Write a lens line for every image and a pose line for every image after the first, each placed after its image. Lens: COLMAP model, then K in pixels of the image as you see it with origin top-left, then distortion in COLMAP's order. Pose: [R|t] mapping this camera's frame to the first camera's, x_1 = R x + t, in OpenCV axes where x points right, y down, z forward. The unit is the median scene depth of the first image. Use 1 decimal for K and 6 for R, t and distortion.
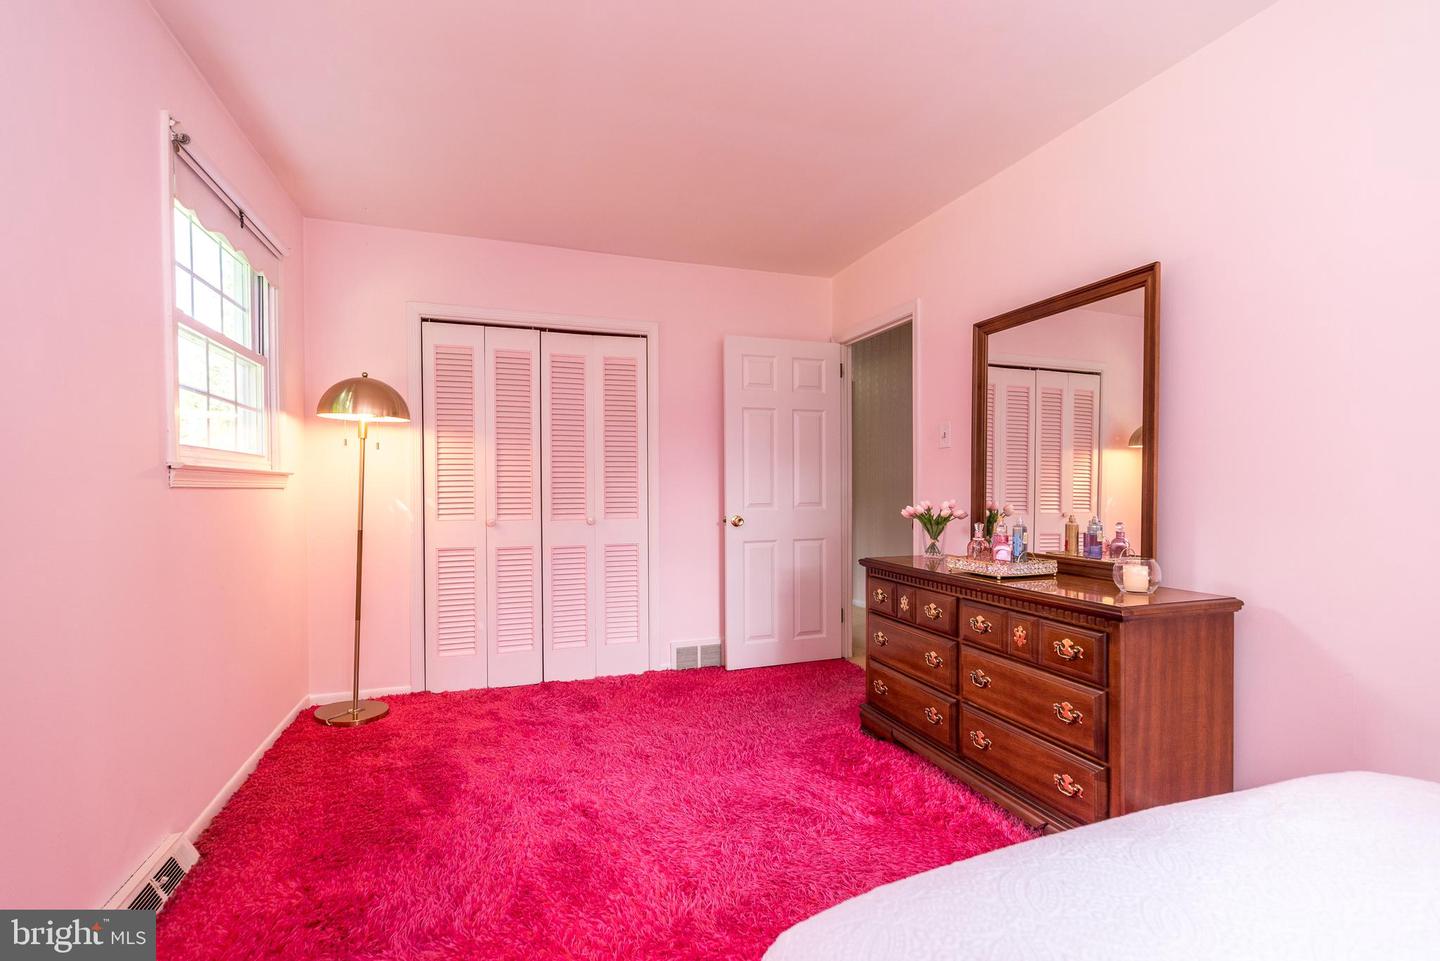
lens RADIAL K [[616.5, 0, 720.0], [0, 616.5, 480.5], [0, 0, 1]] dist [0.015312, 0.000084]
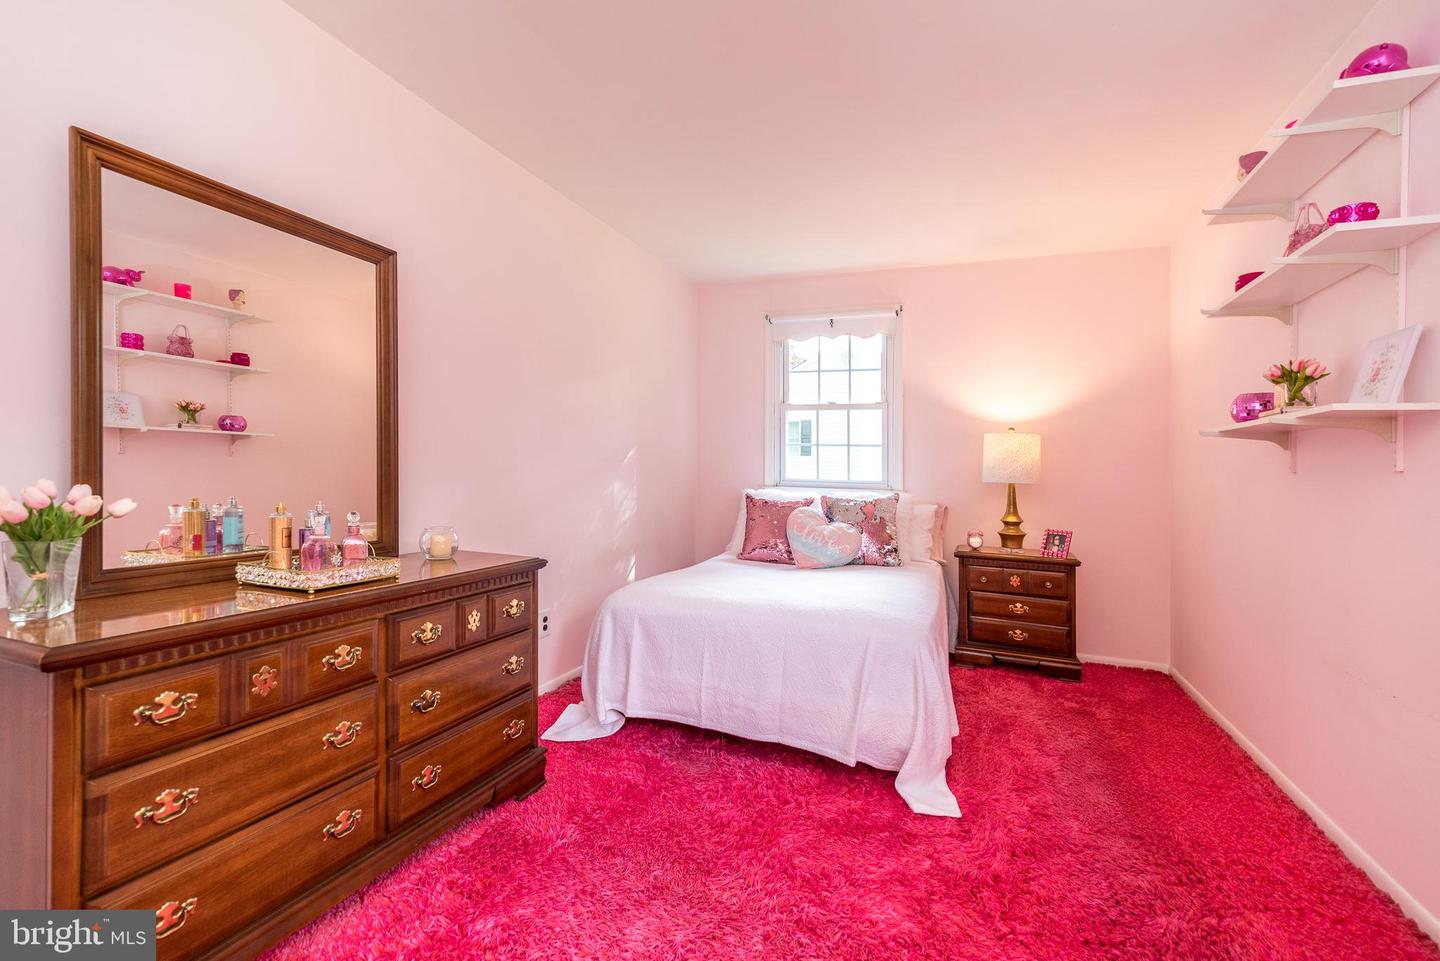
lens RADIAL K [[633.3, 0, 720.9], [0, 633.3, 471.3], [0, 0, 1]] dist [0.014345, 0.000141]
pose [[-0.722663, 0.011655, 0.691102, -0.418252], [-0.002475, 0.999808, -0.019448, 0.039331], [-0.691196, -0.015765, -0.722495, 1.333719]]
